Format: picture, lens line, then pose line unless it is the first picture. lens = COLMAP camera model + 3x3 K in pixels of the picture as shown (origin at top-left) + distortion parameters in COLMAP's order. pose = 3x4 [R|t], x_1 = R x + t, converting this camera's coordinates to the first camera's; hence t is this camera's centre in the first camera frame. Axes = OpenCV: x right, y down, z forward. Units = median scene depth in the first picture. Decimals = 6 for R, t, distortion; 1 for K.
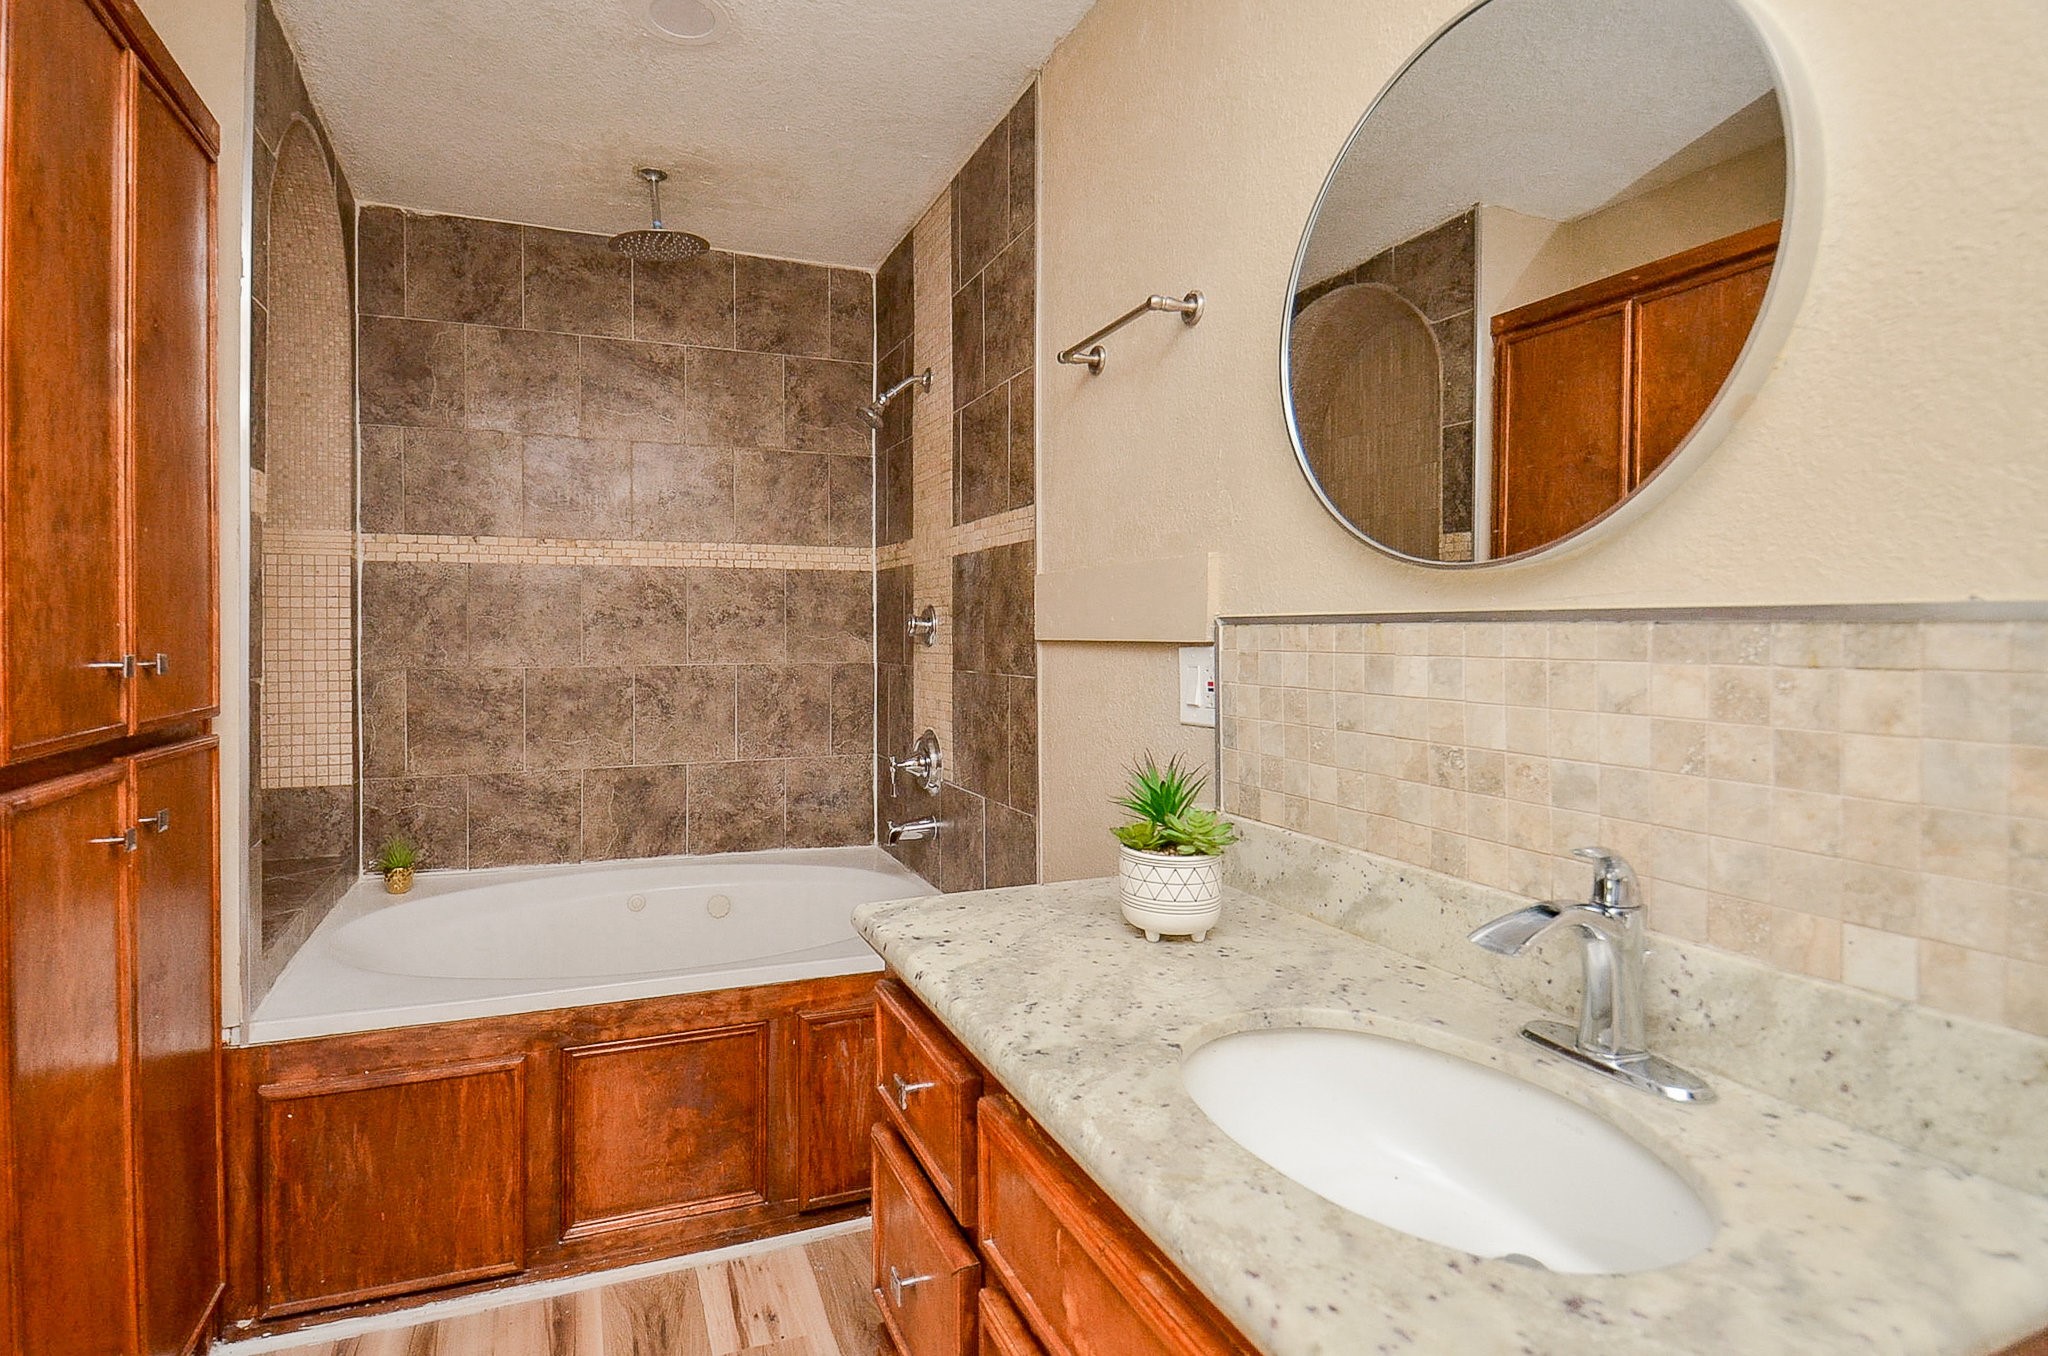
lens RADIAL K [[1066.2, 0, 1024.5], [0, 1066.2, 646.7], [0, 0, 1]] dist [0.000793, 0.000040]
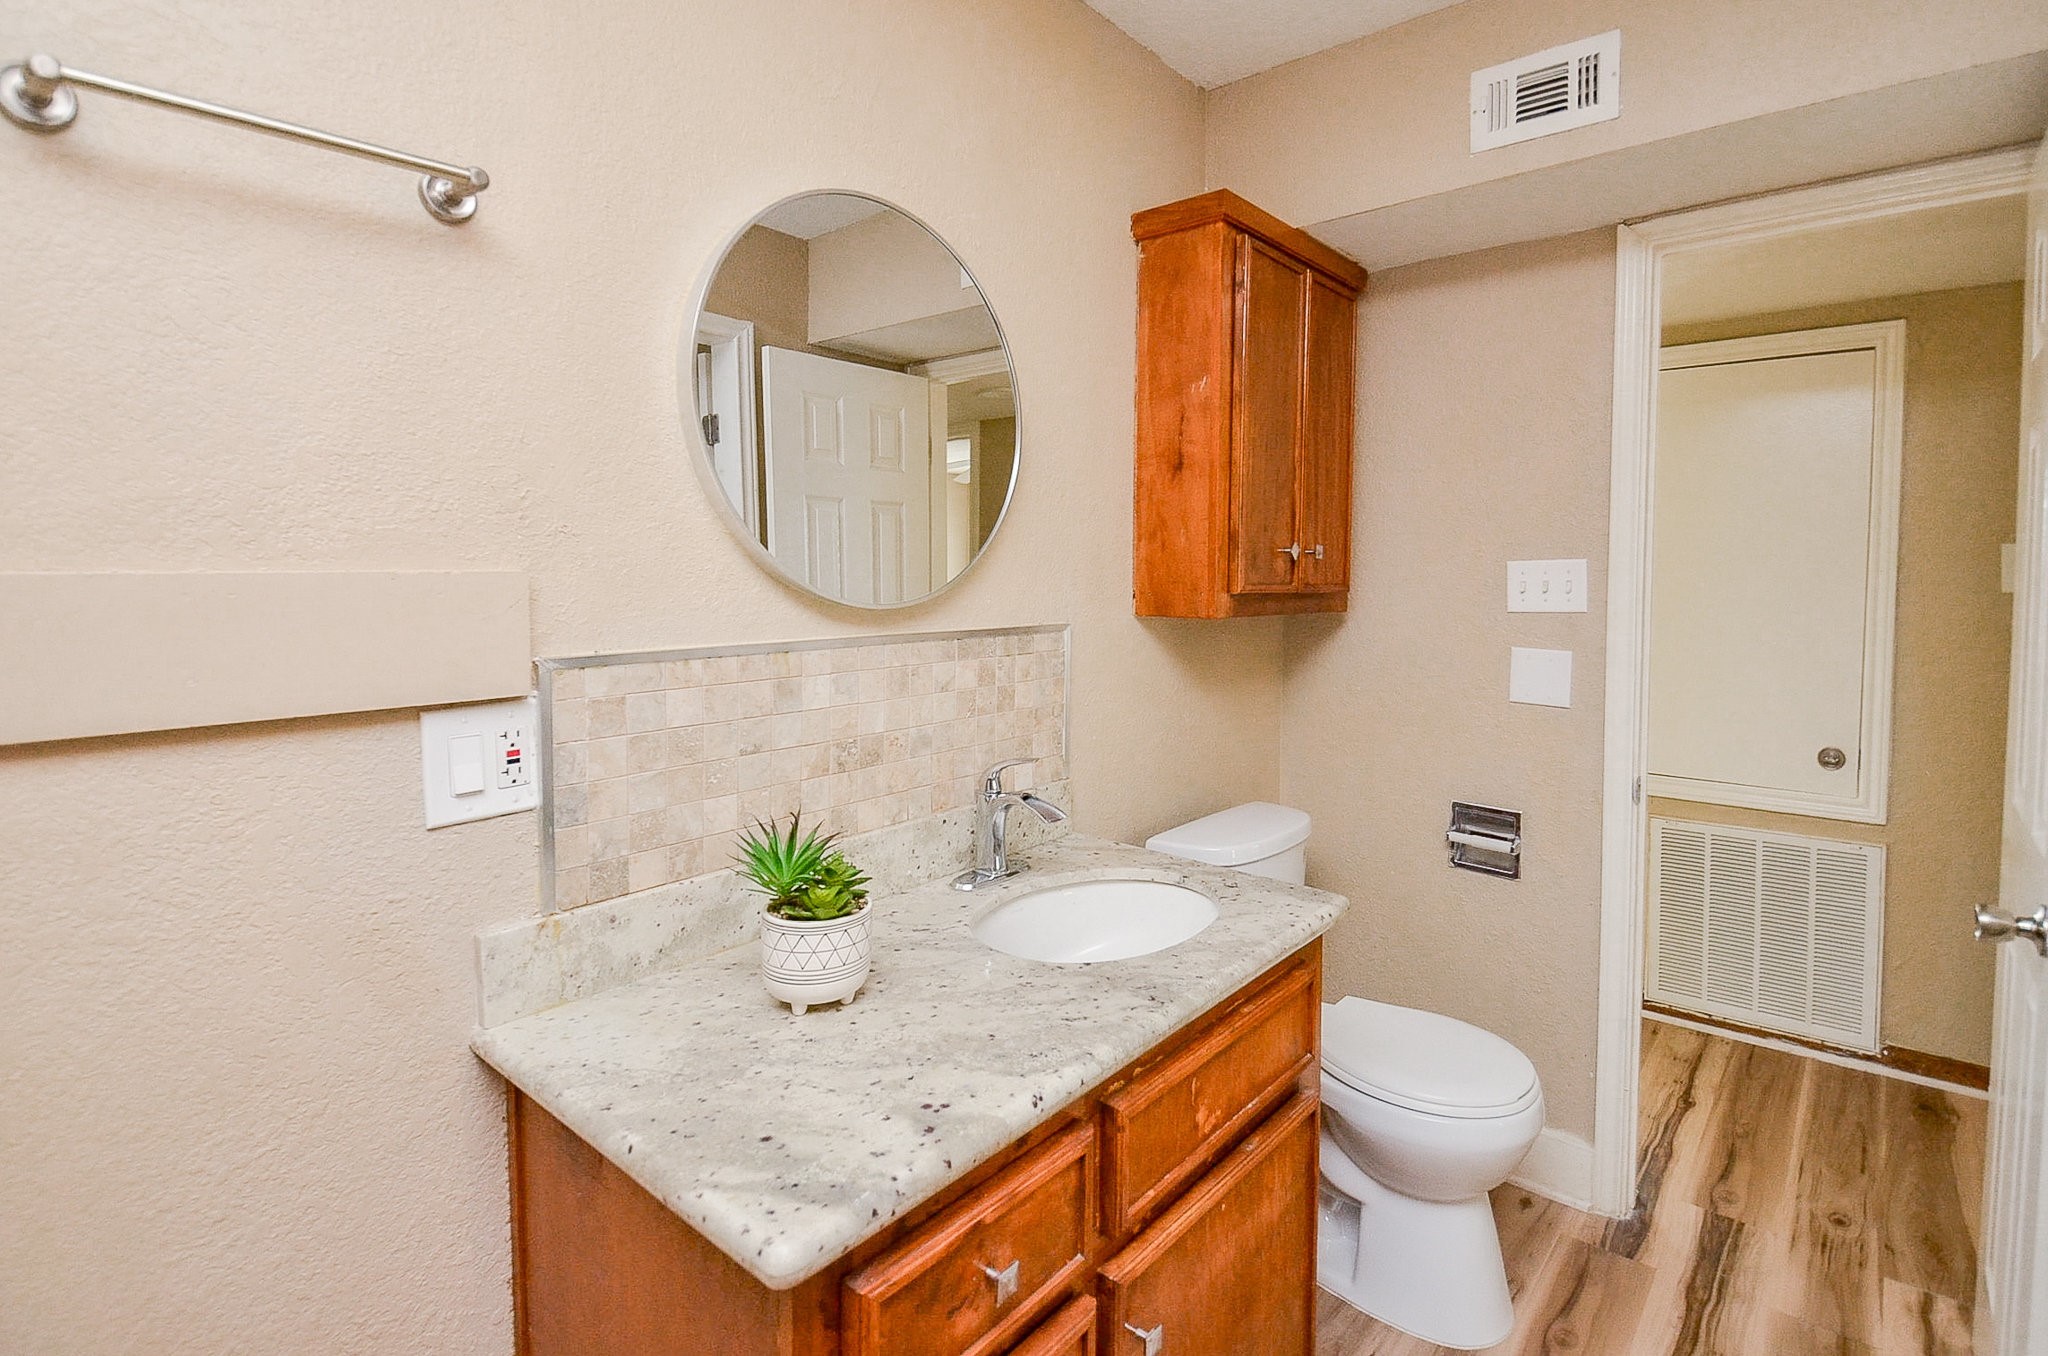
lens RADIAL K [[998.2, 0, 1027.1], [0, 998.2, 606.9], [0, 0, 1]] dist [0.000420, -0.000008]
pose [[-0.458254, -0.036010, 0.888091, -0.795830], [0.009447, 0.998925, 0.045378, -0.125476], [-0.888771, 0.029184, -0.457422, 1.364005]]
